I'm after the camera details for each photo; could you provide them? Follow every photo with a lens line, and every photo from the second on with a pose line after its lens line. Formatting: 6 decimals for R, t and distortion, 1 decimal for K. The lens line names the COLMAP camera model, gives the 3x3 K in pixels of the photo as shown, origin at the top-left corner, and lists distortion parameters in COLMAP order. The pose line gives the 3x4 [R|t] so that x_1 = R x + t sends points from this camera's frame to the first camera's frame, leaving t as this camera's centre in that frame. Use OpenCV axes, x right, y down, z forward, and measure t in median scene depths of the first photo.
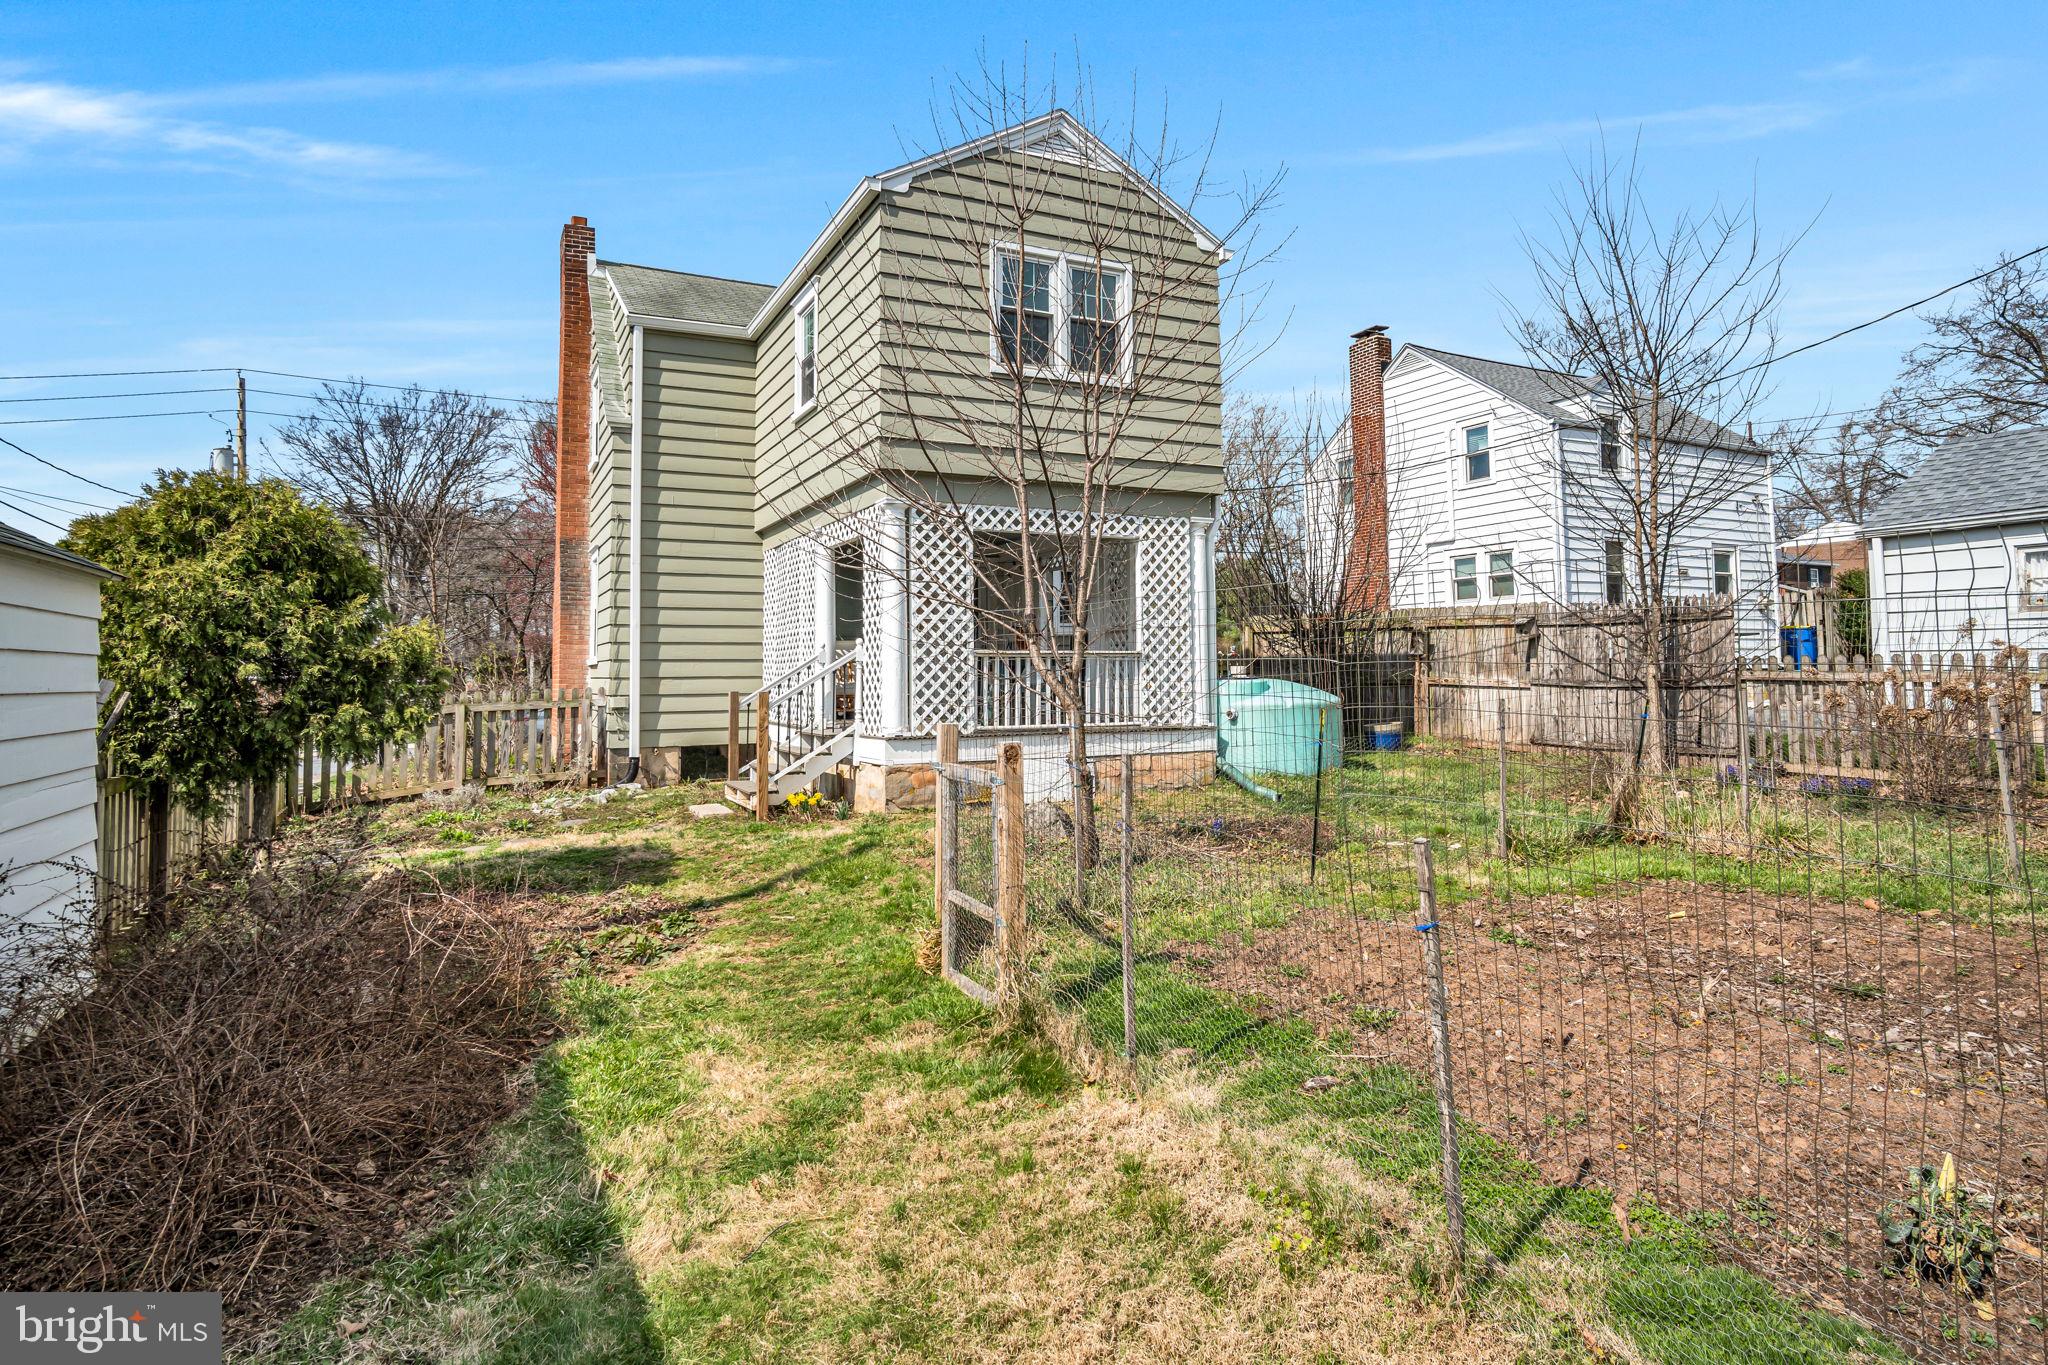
lens RADIAL K [[1153.9, 0, 1024.8], [0, 1153.9, 603.7], [0, 0, 1]] dist [0.000296, 0.000548]
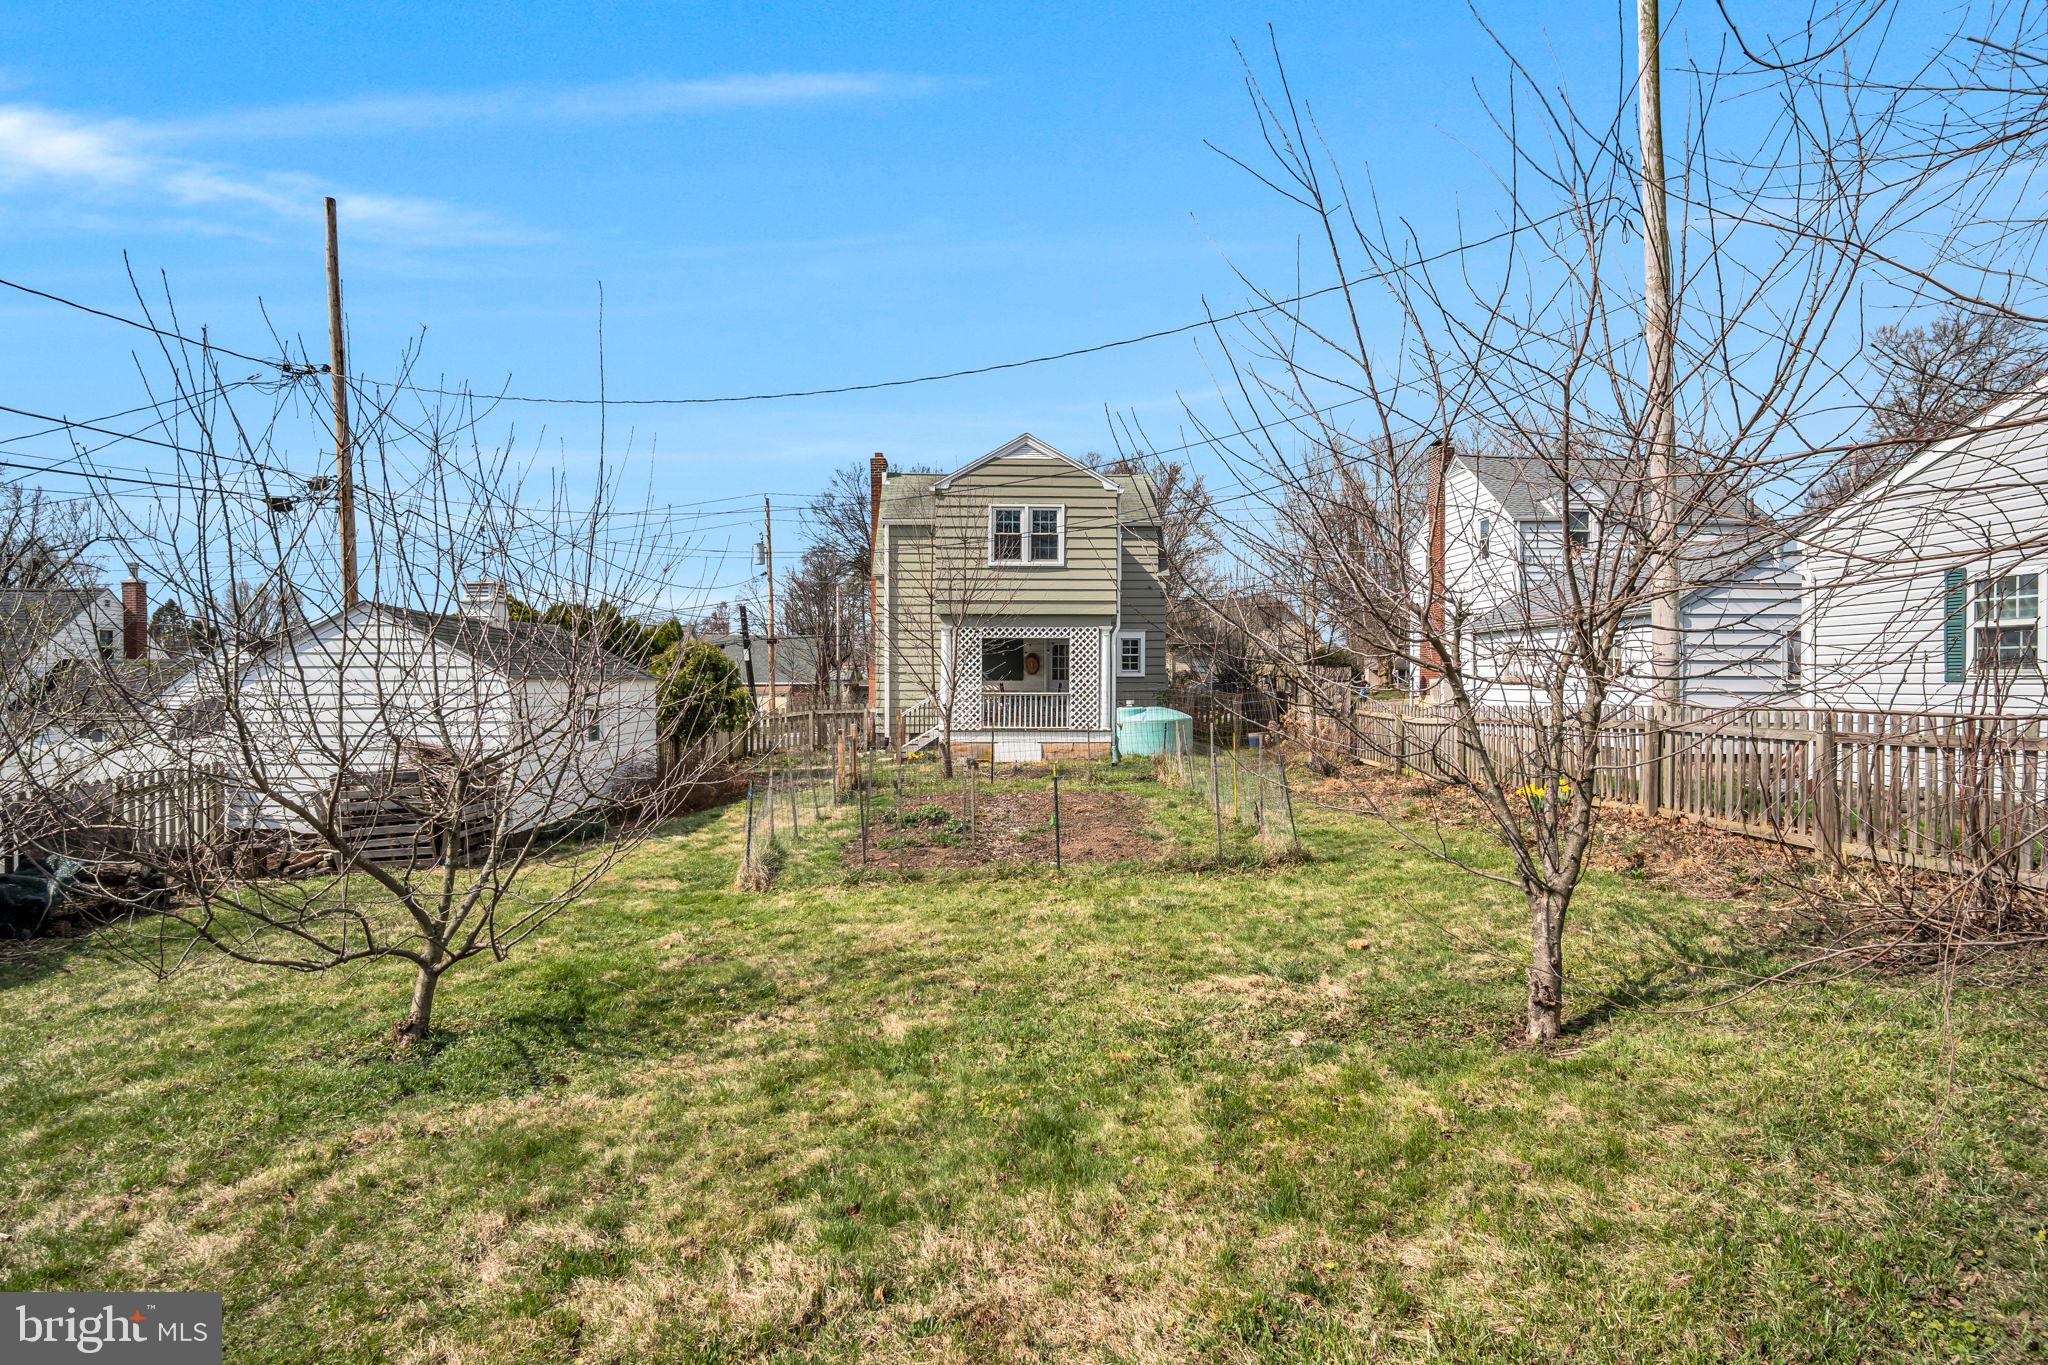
lens RADIAL K [[1122.2, 0, 1024.0], [0, 1122.2, 682.5], [0, 0, 1]] dist [-0.022656, 0.002090]
pose [[0.913266, 0.012055, -0.407186, 0.803608], [0.015722, 0.997774, 0.064803, -0.104182], [0.407060, -0.065584, 0.911044, -0.823354]]
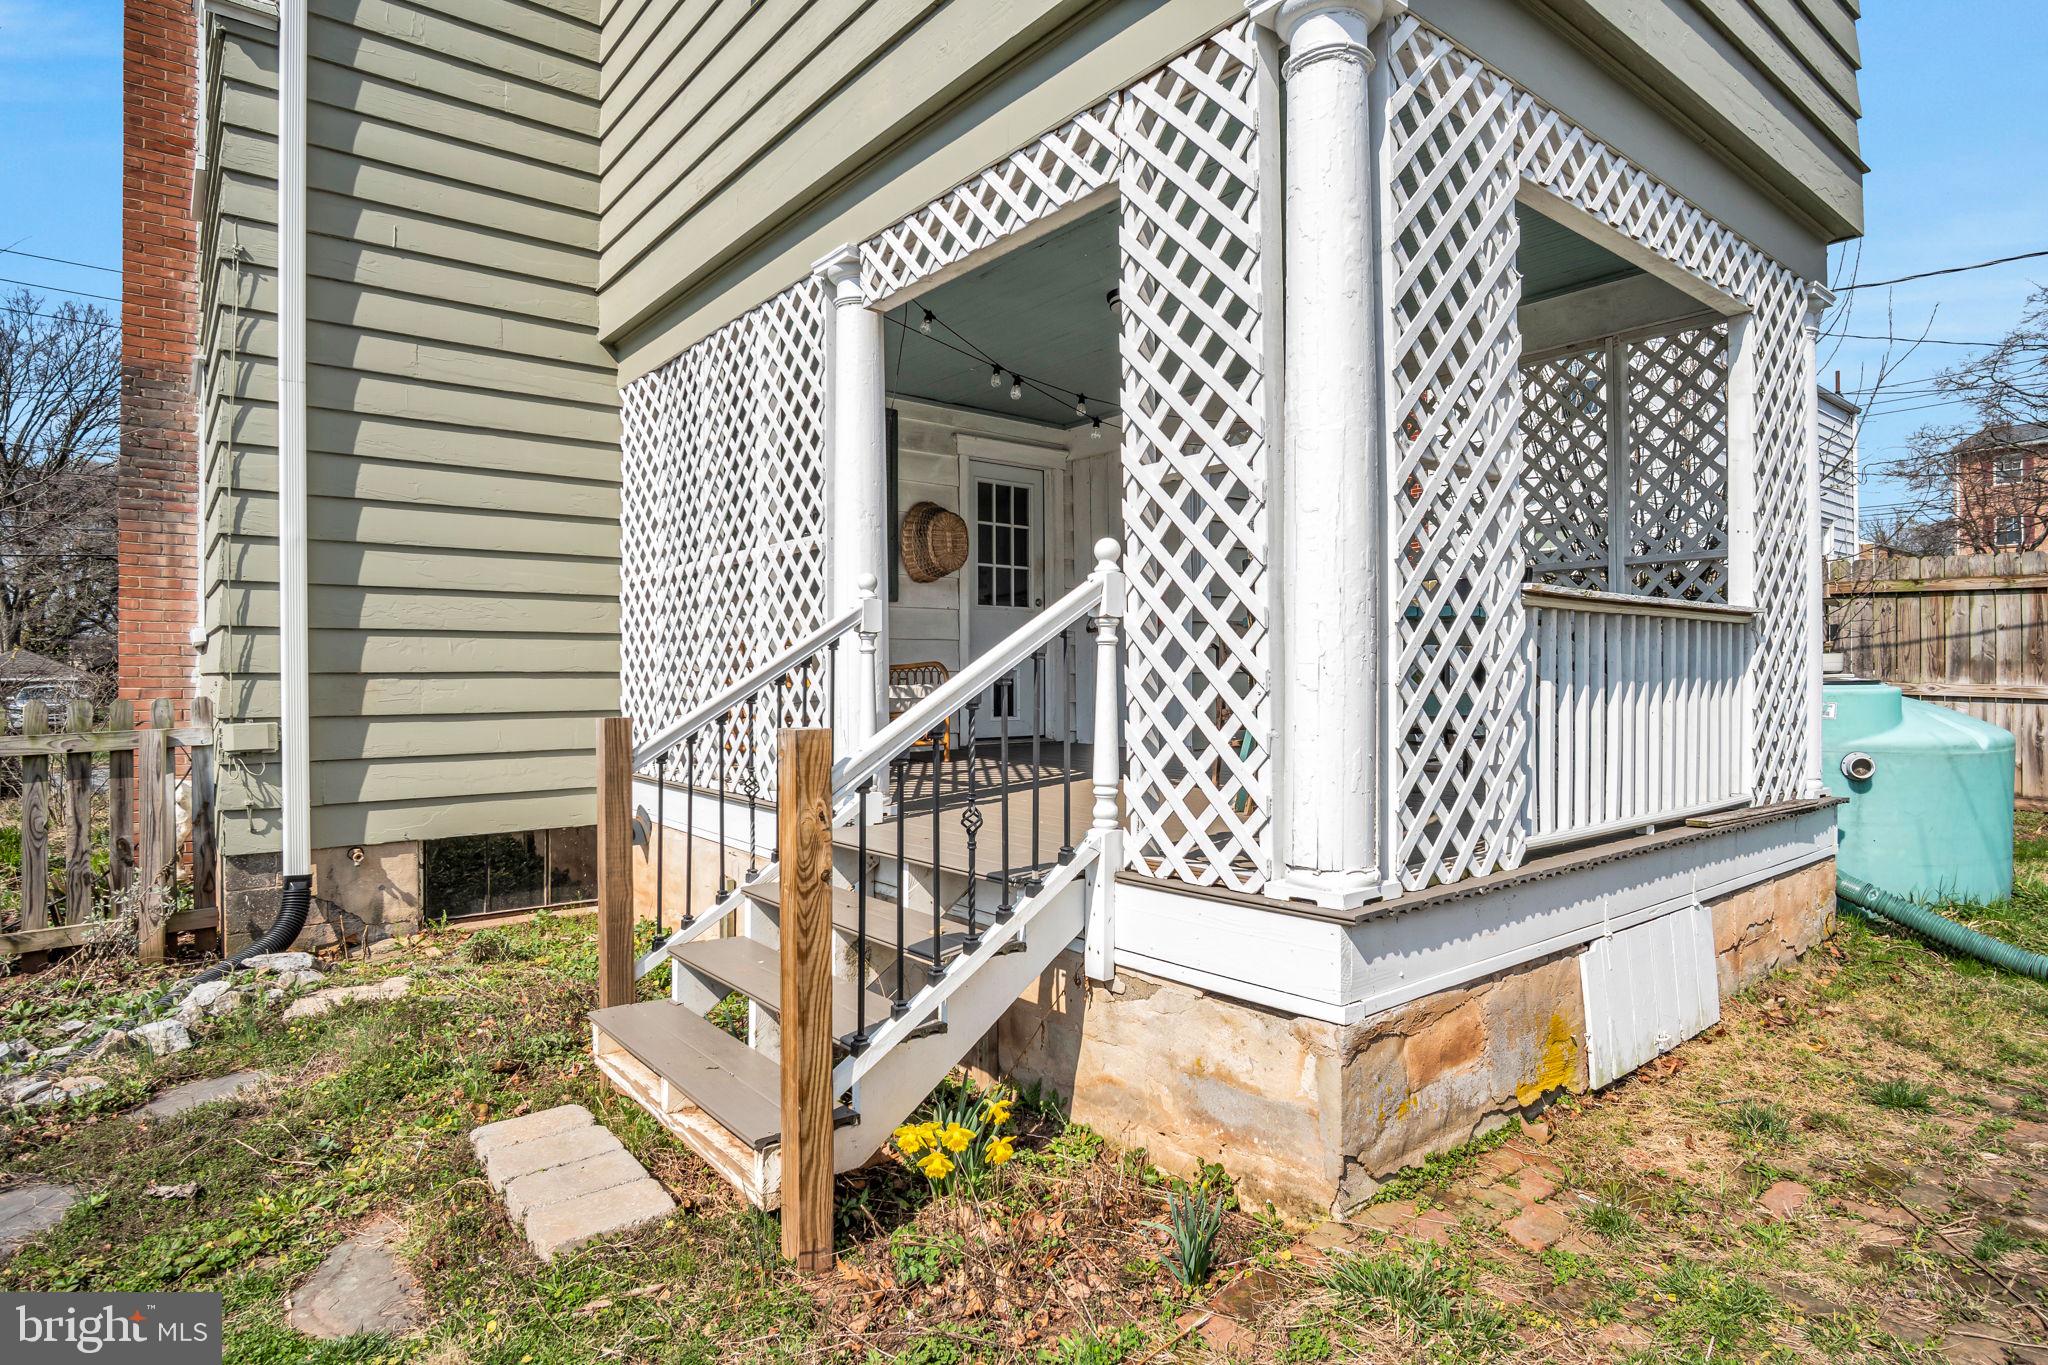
lens RADIAL K [[1122.2, 0, 1024.0], [0, 1122.2, 682.5], [0, 0, 1]] dist [-0.022656, 0.002090]
pose [[0.976505, 0.004839, 0.215442, -0.205756], [-0.018808, 0.997847, 0.062837, 0.045092], [-0.214674, -0.065413, 0.974493, 0.671991]]
